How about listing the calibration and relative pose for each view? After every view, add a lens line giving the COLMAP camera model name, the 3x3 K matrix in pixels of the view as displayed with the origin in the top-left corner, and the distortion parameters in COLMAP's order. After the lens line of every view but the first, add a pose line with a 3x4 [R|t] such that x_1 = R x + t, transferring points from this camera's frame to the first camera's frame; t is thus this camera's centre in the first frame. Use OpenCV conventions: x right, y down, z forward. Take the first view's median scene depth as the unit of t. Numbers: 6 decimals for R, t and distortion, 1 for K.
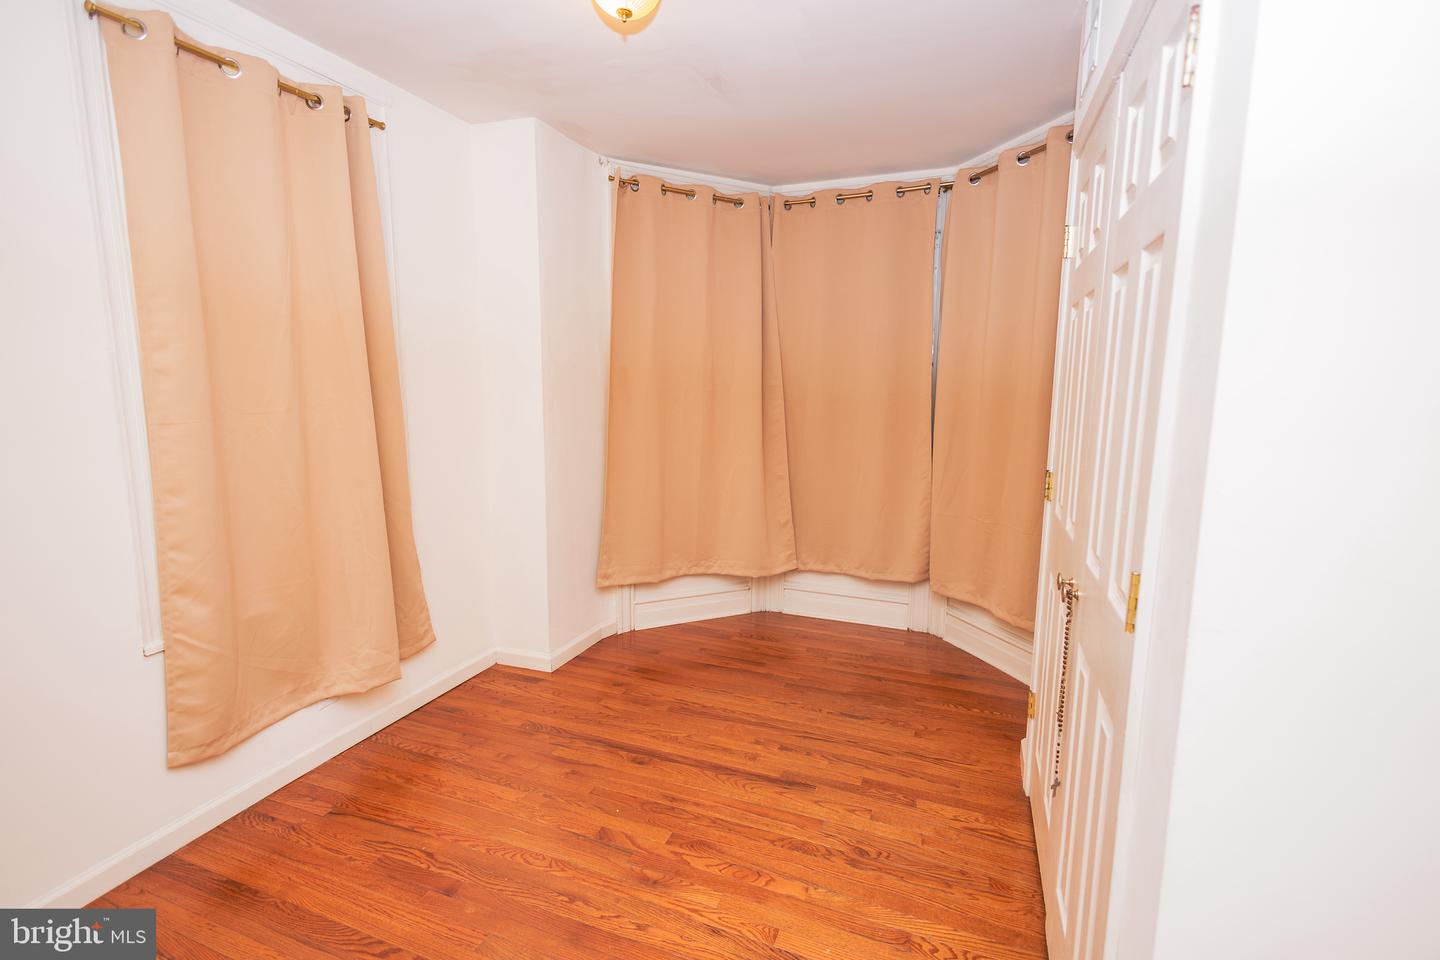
lens RADIAL K [[664.2, 0, 720.0], [0, 664.2, 480.0], [0, 0, 1]] dist [0.015945, -0.006705]
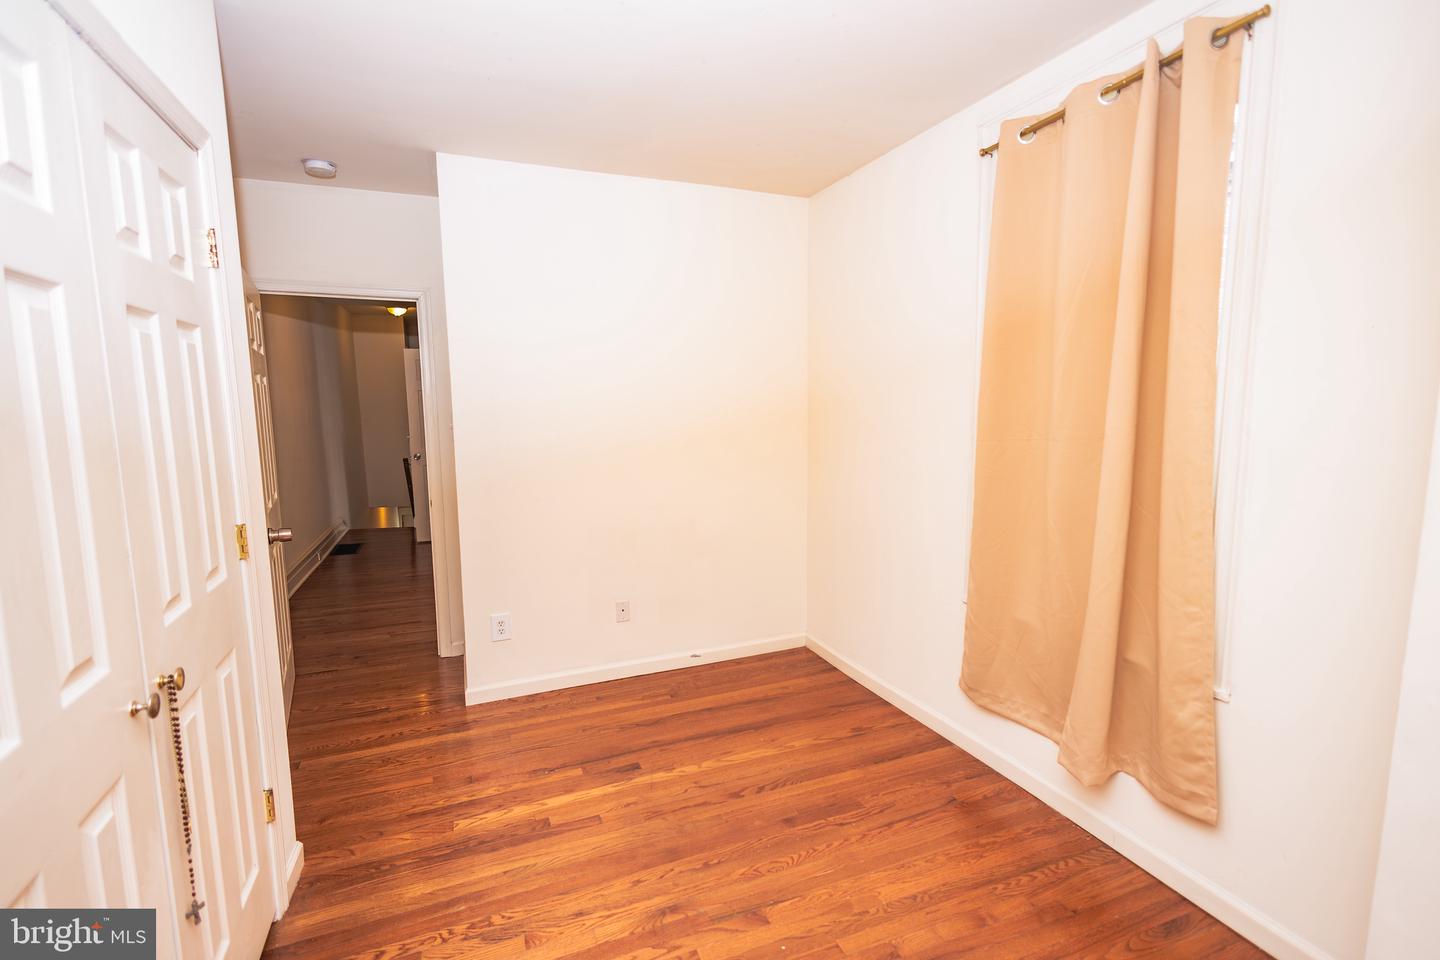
lens RADIAL K [[664.2, 0, 720.0], [0, 664.2, 480.0], [0, 0, 1]] dist [0.015945, -0.006705]
pose [[-0.728585, 0.084923, -0.679671, 0.445982], [-0.092683, 0.970935, 0.220669, -0.244309], [0.678656, 0.223770, -0.699538, 1.544637]]
